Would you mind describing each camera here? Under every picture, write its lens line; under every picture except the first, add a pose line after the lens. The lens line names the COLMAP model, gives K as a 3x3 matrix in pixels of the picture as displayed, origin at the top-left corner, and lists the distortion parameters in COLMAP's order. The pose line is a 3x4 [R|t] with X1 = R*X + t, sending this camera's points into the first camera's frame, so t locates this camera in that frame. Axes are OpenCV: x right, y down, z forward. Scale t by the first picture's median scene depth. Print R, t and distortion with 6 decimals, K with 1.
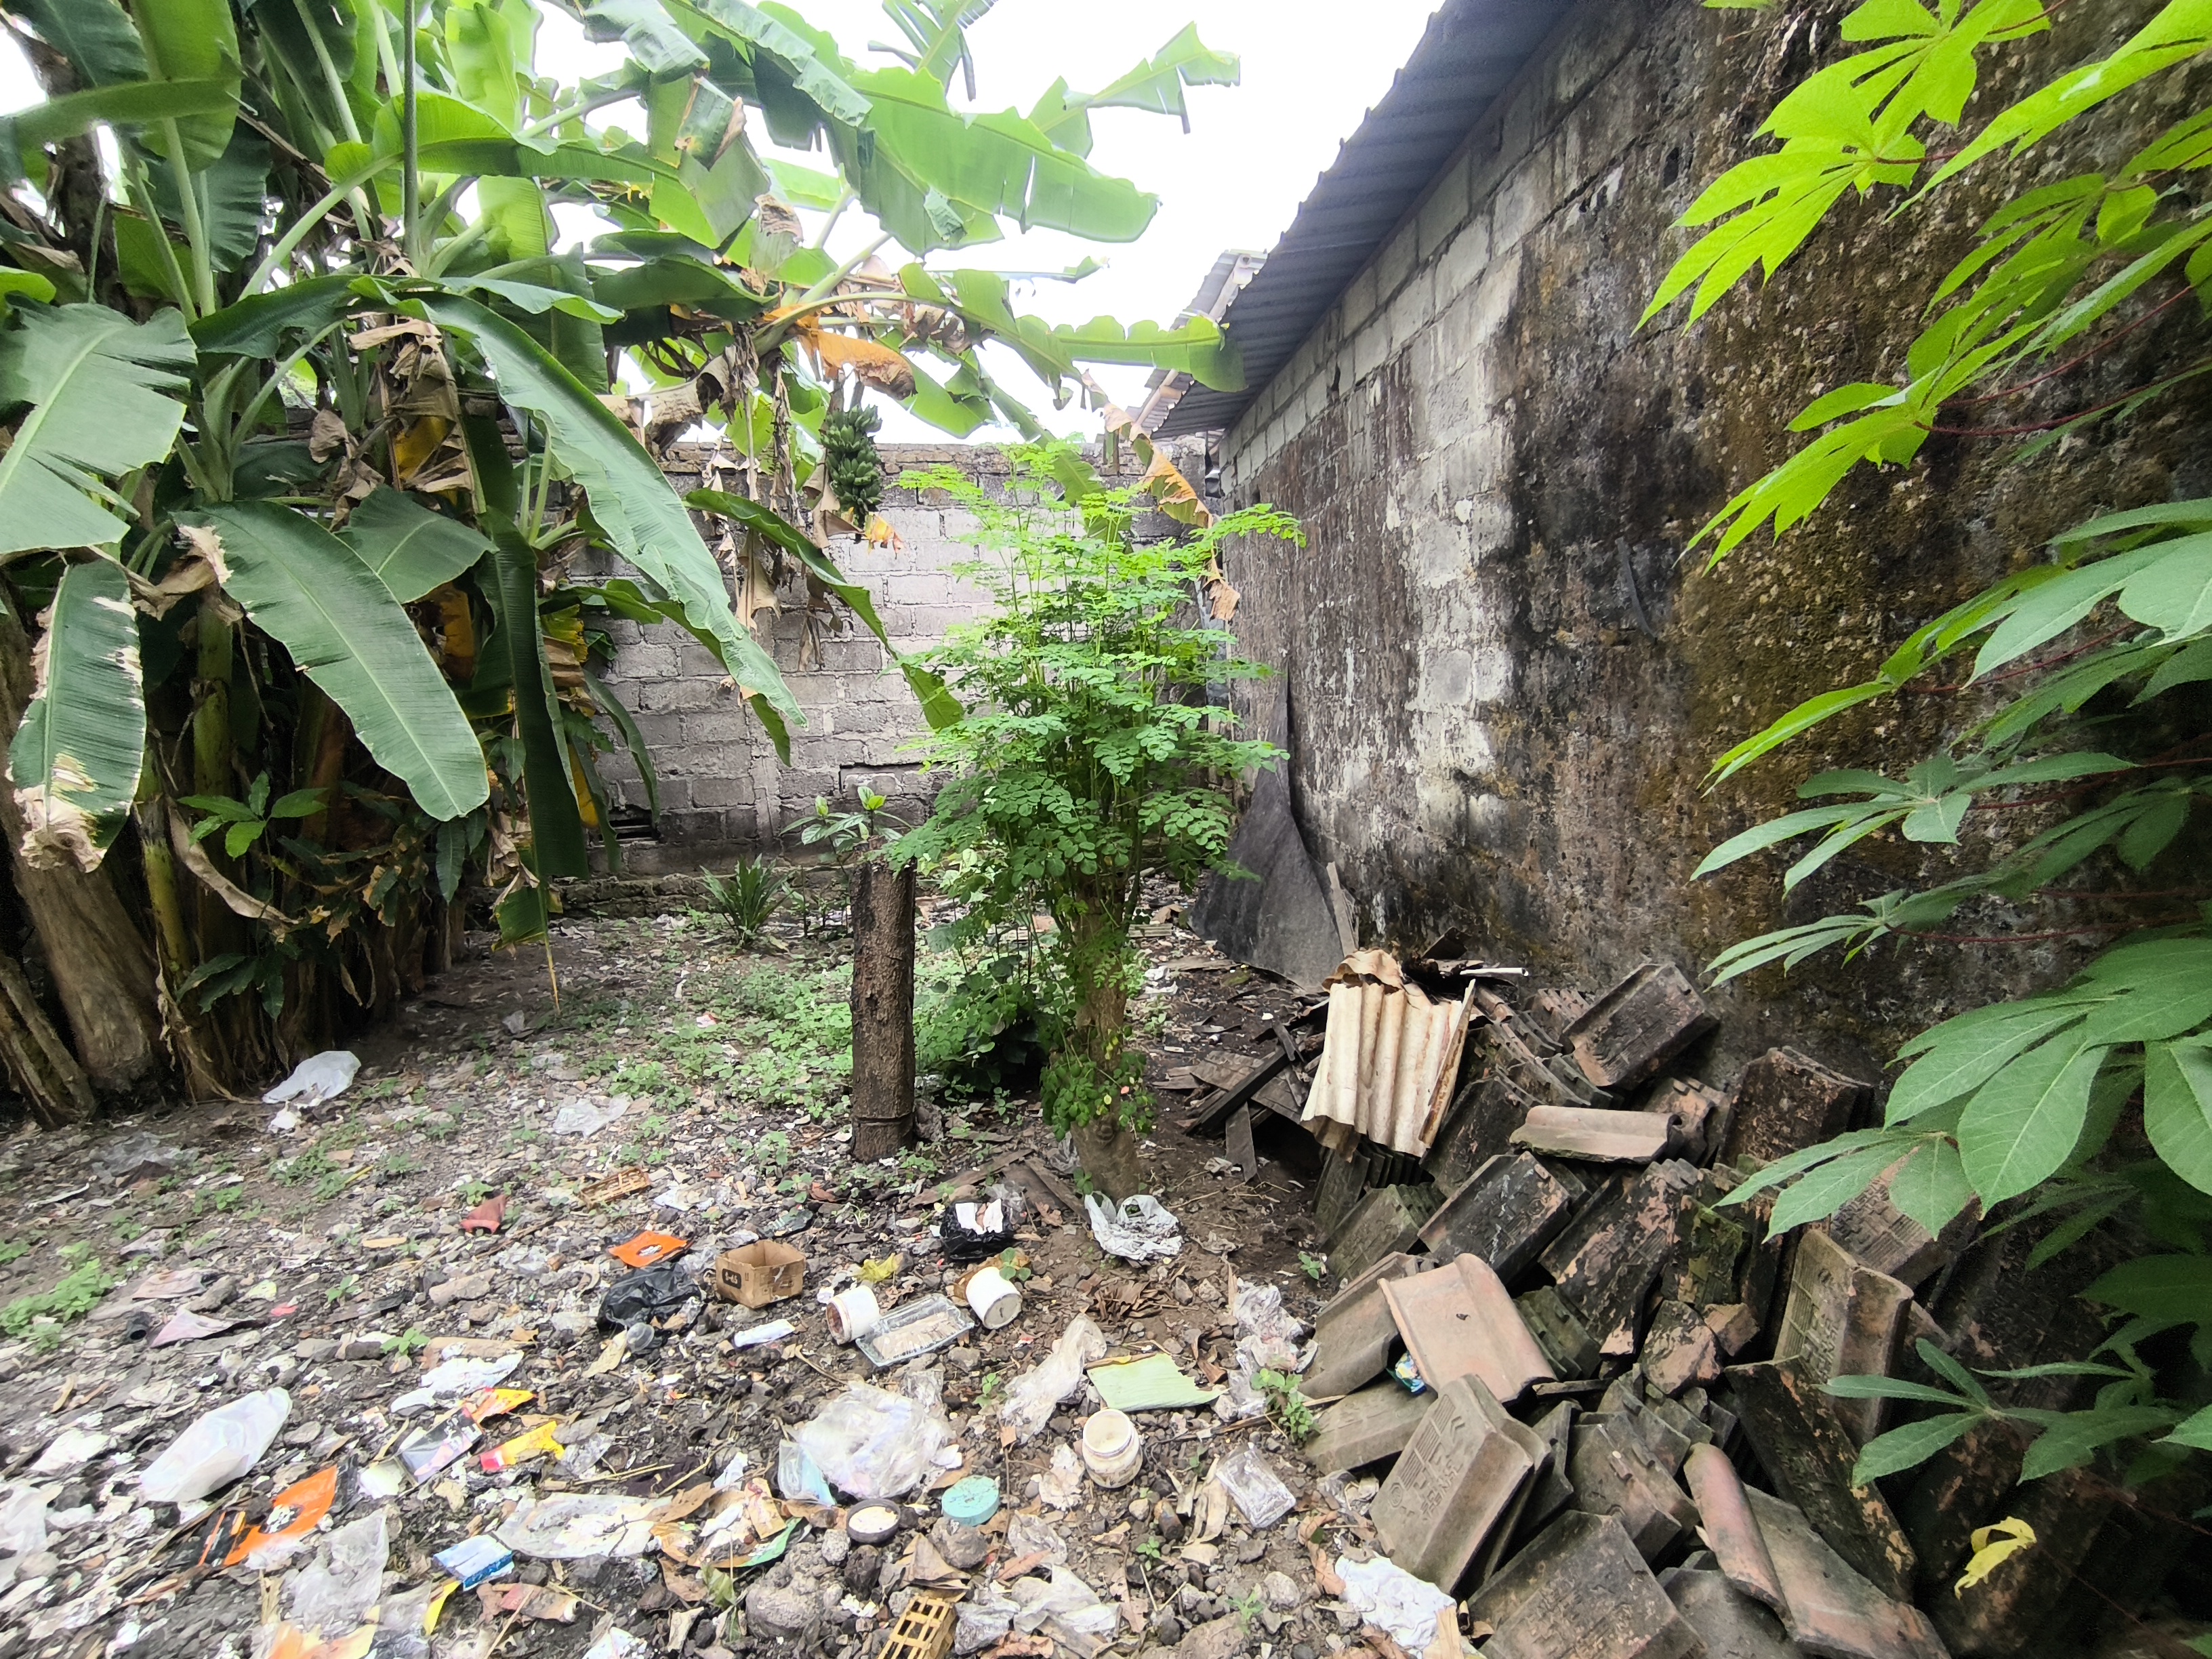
lens RADIAL K [[1024.7, 0, 1108.7], [0, 1024.7, 825.6], [0, 0, 1]] dist [0.003028, 0.000326]
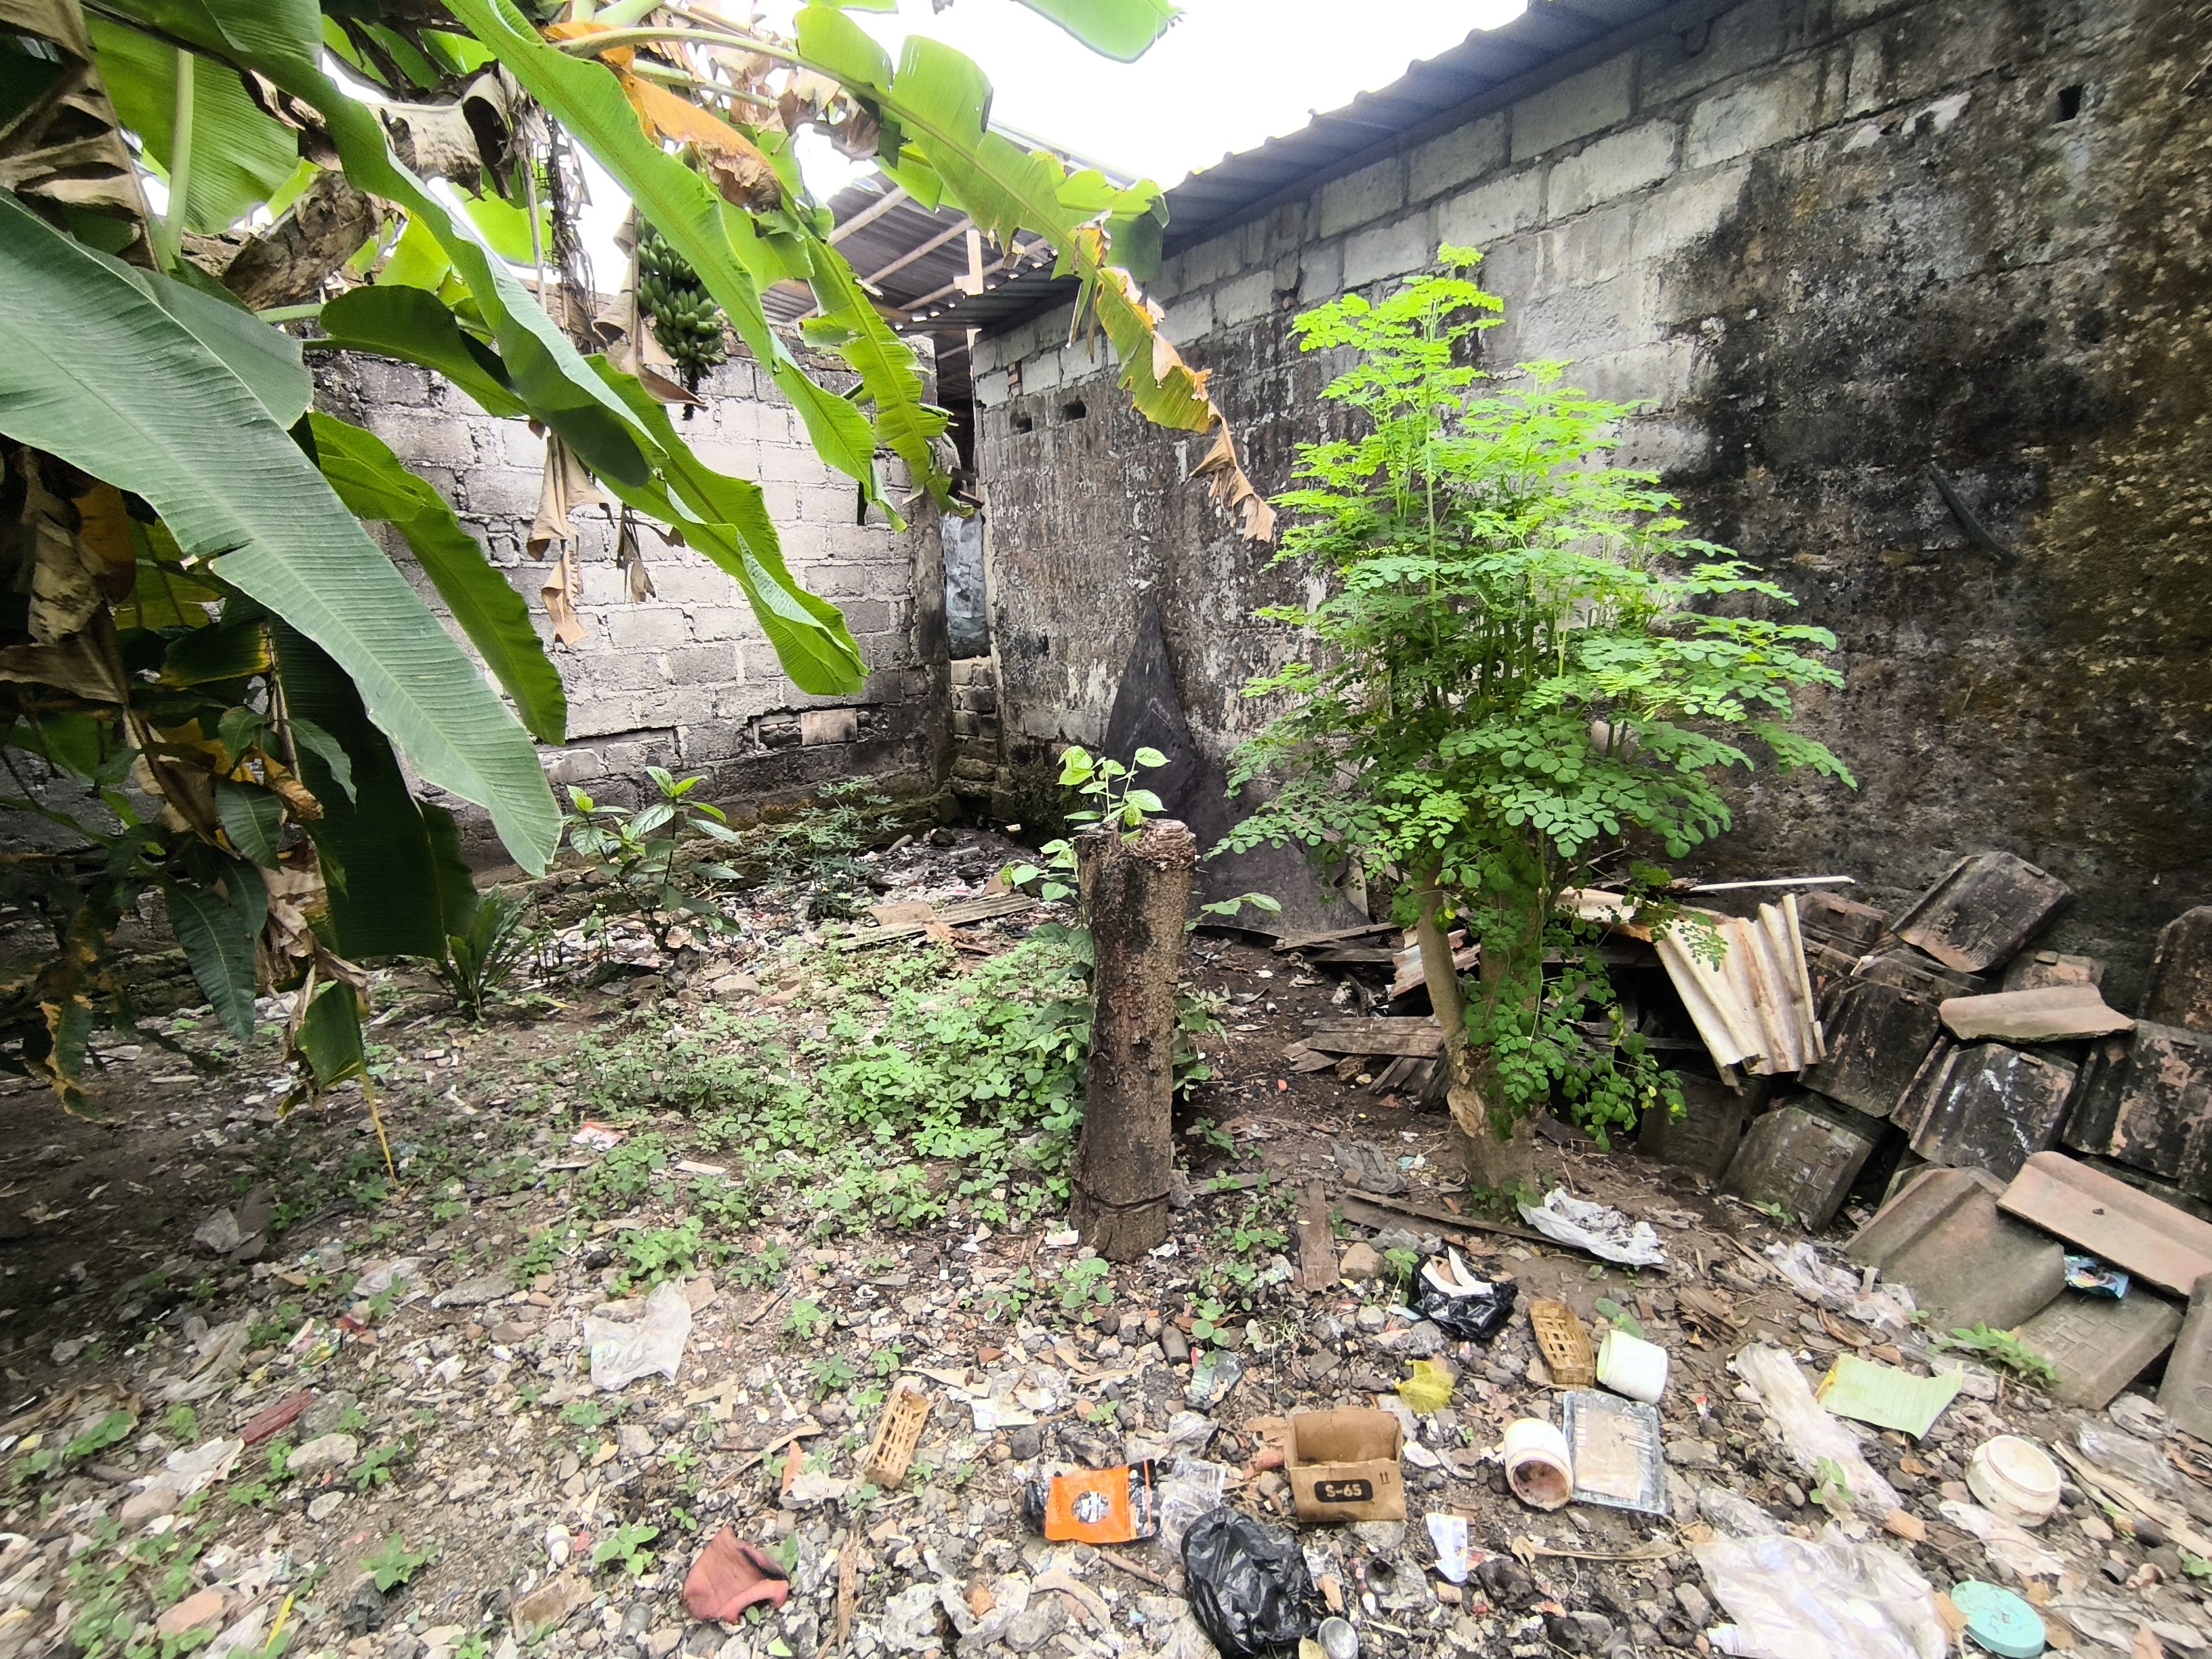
lens RADIAL K [[1024.7, 0, 1106.2], [0, 1024.7, 830.3], [0, 0, 1]] dist [0.003028, 0.000326]
pose [[0.849268, -0.110741, 0.516218, -0.691950], [0.082515, 0.993580, 0.077395, -0.046036], [-0.521474, -0.023134, 0.852953, 0.445211]]
